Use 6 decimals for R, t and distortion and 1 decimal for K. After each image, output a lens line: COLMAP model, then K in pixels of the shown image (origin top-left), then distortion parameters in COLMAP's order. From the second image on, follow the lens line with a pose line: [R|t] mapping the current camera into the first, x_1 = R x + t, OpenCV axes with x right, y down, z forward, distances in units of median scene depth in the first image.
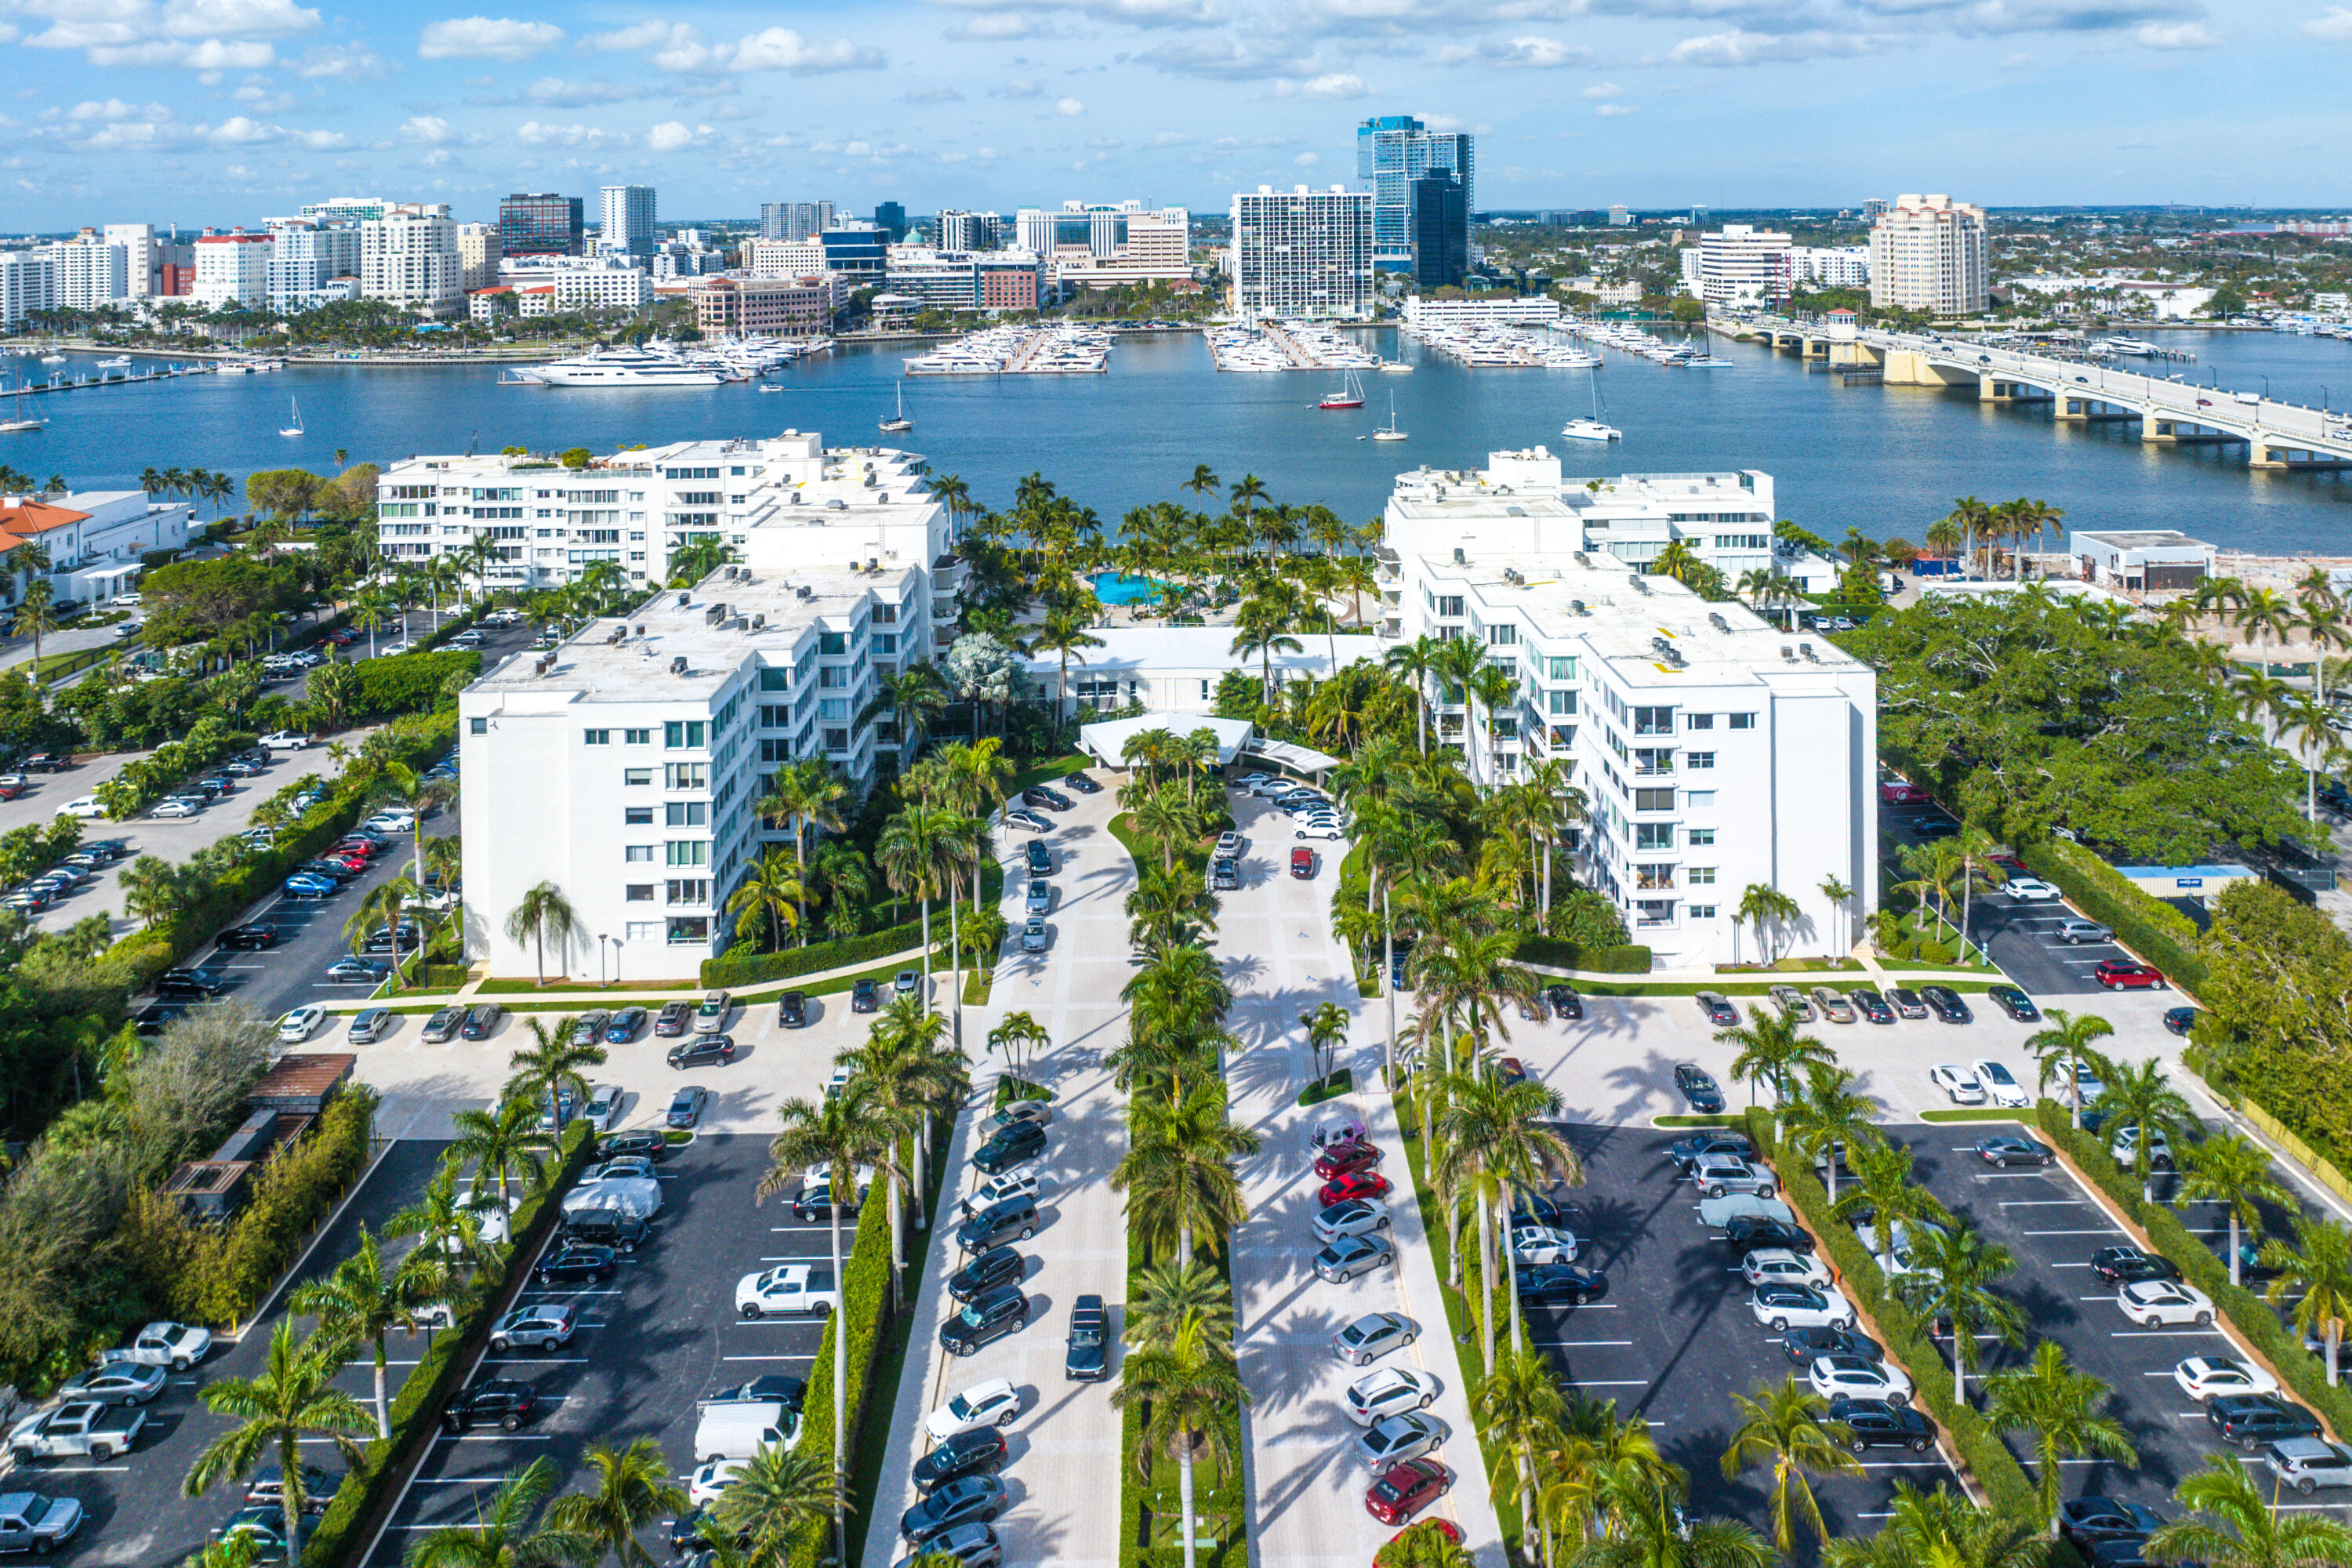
lens RADIAL K [[1694.5, 0, 1164.3], [0, 1694.5, 771.1], [0, 0, 1]] dist [-0.011725, -0.013629]
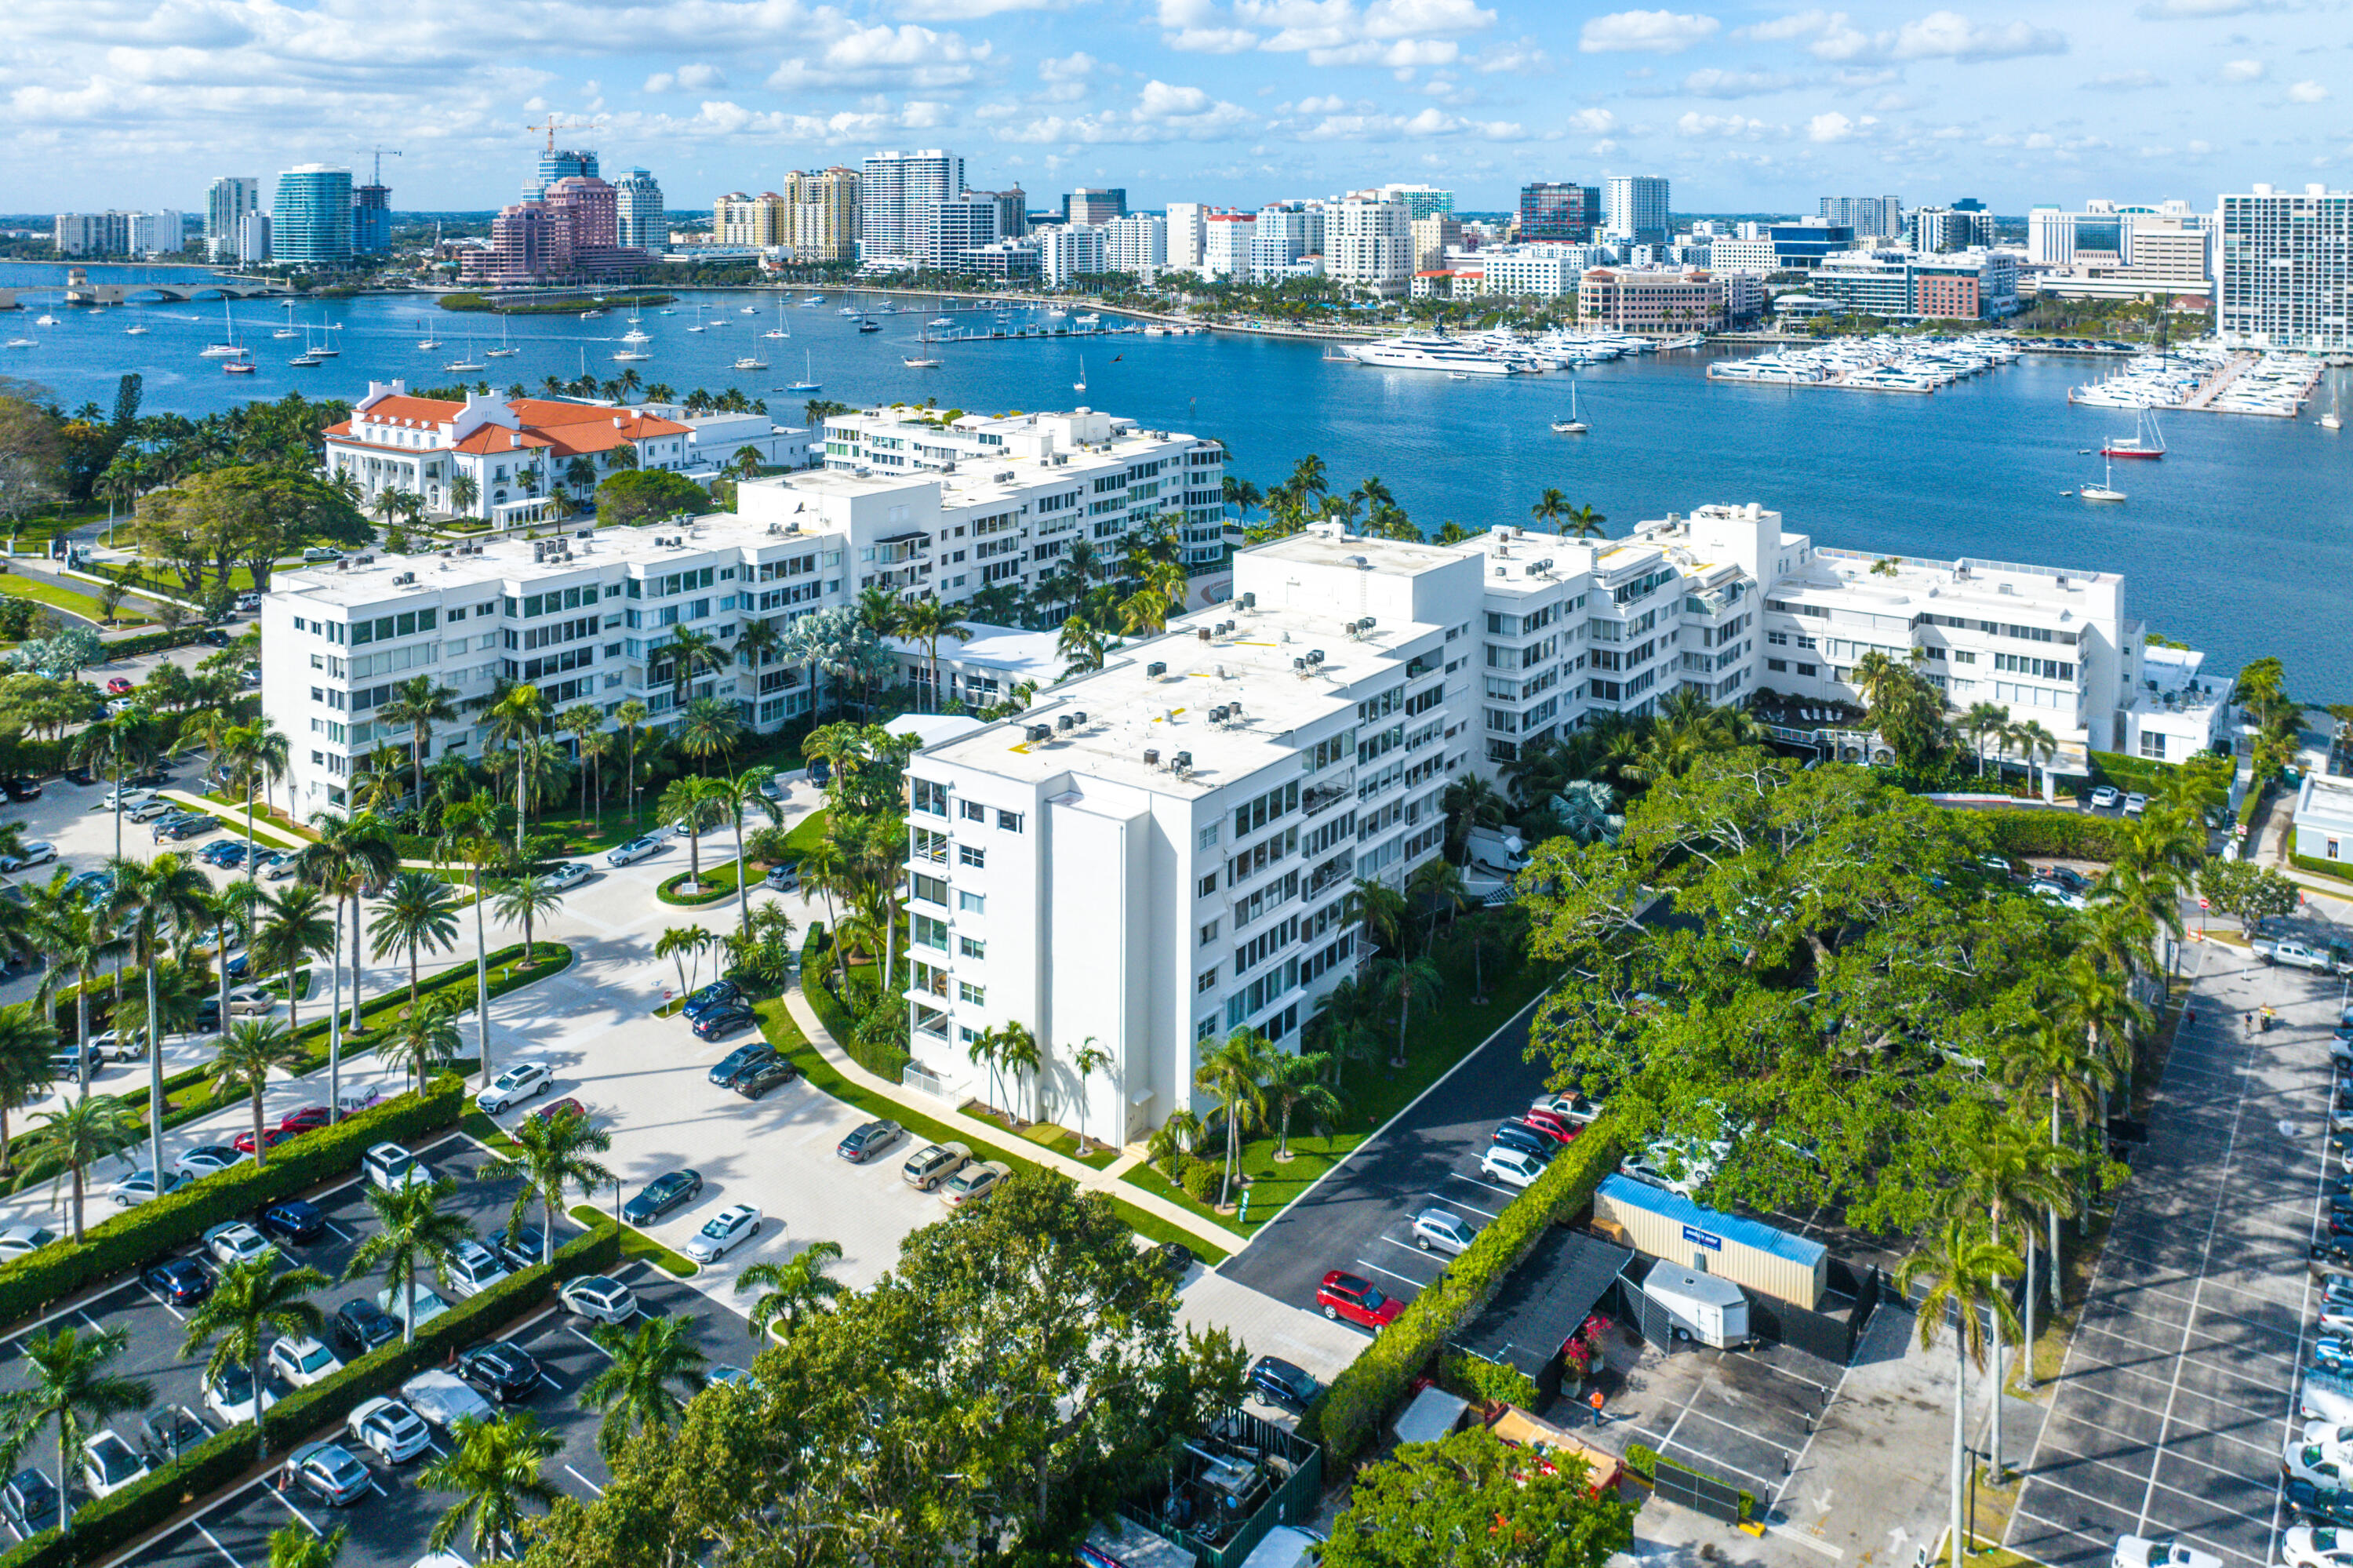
lens RADIAL K [[1695.3, 0, 1164.8], [0, 1695.3, 771.1], [0, 0, 1]] dist [-0.011725, -0.013629]
pose [[0.803095, 0.201938, -0.560589, 0.126344], [-0.199540, 0.977643, 0.066312, -0.017923], [0.561447, 0.058605, 0.825435, 0.053204]]
